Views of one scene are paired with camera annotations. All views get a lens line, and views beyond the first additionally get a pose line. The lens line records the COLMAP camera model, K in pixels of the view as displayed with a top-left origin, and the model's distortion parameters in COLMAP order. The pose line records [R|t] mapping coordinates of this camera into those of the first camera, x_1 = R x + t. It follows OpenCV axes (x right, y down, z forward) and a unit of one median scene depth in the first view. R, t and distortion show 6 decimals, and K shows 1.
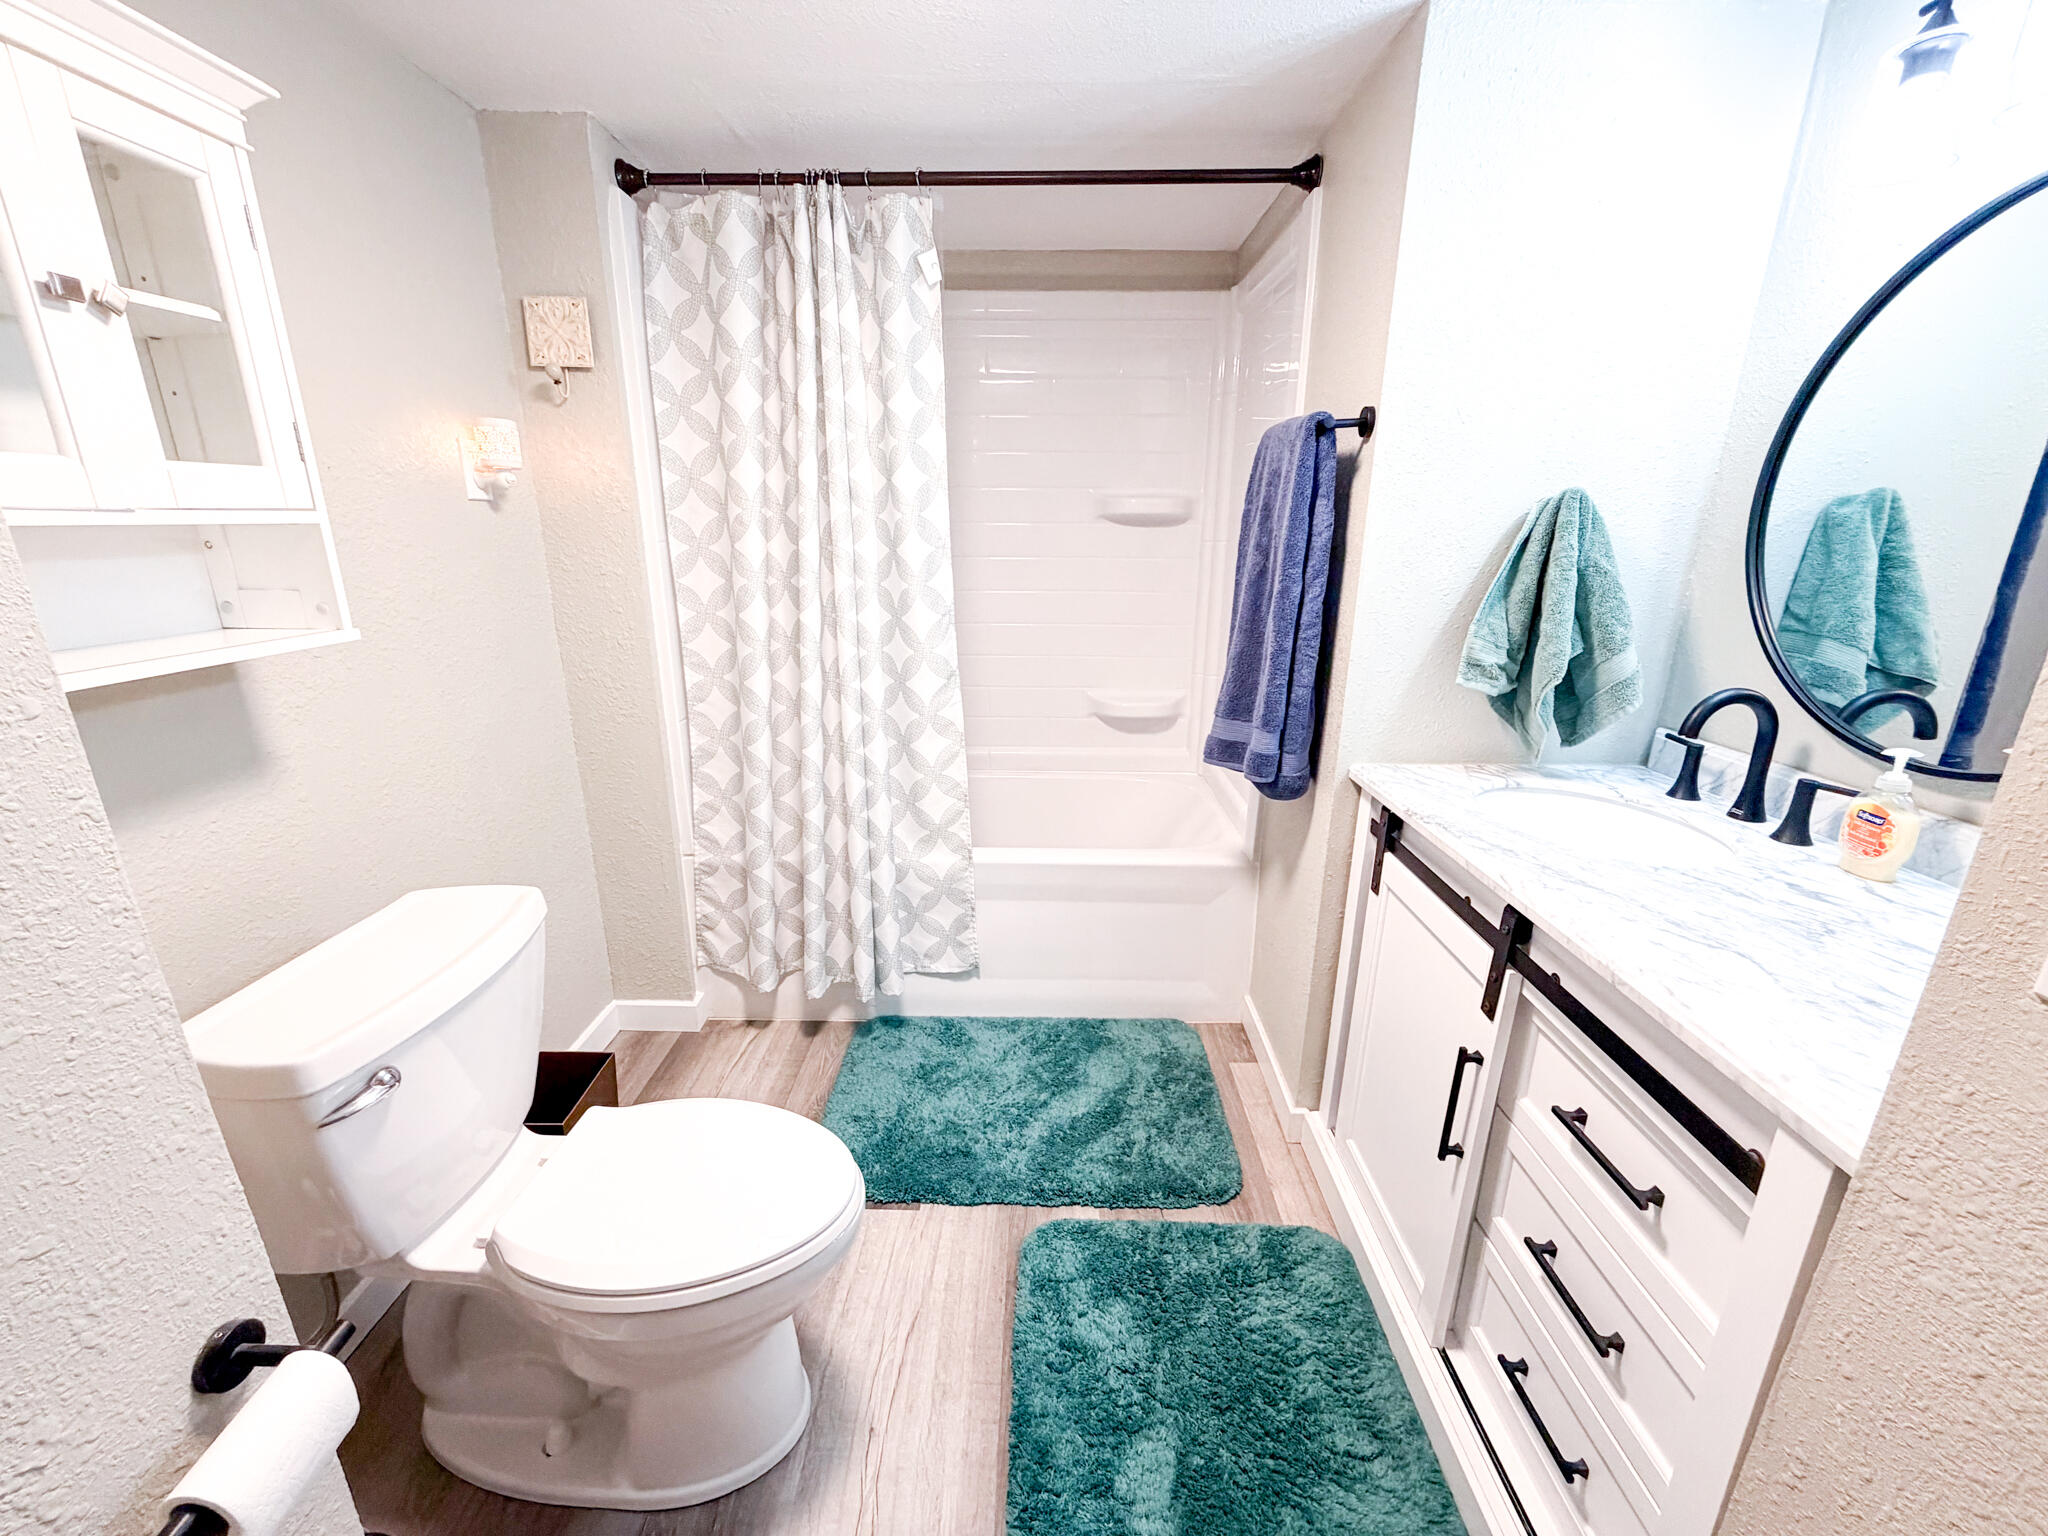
lens RADIAL K [[813.7, 0, 1024.0], [0, 813.7, 765.3], [0, 0, 1]] dist [0.000219, 0.000279]
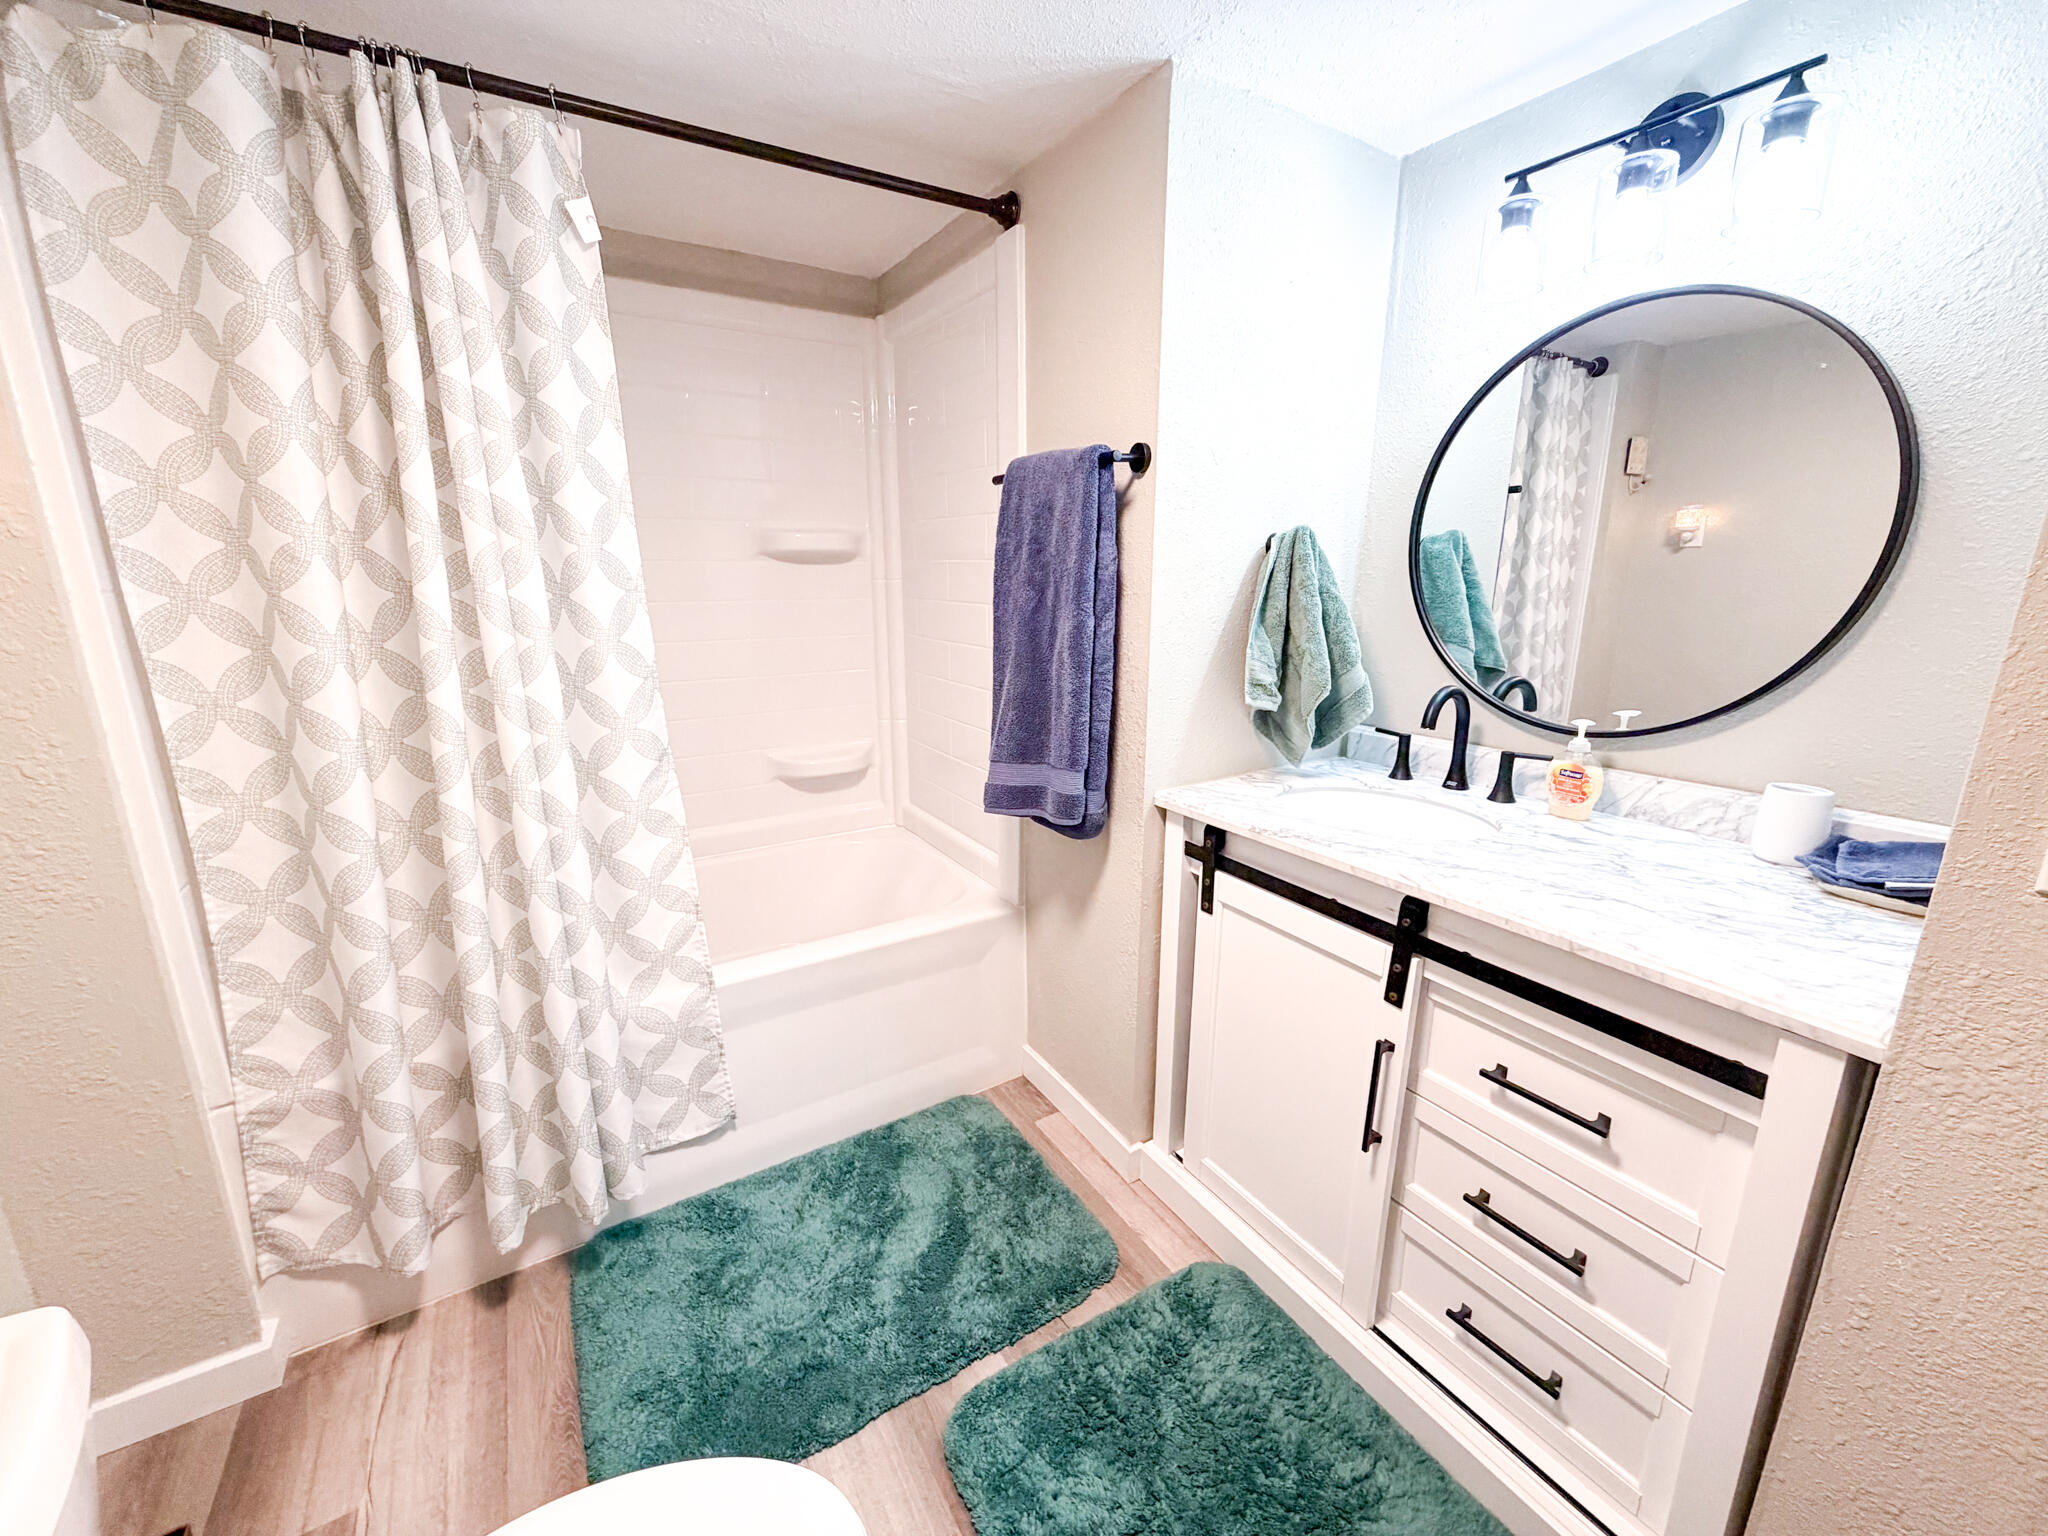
lens RADIAL K [[813.7, 0, 1019.7], [0, 813.7, 766.4], [0, 0, 1]] dist [0.000219, 0.000279]
pose [[0.843481, -0.134177, 0.520132, -0.245716], [0.158324, 0.987385, -0.002037, -0.053855], [-0.513297, 0.084067, 0.854084, 0.206511]]
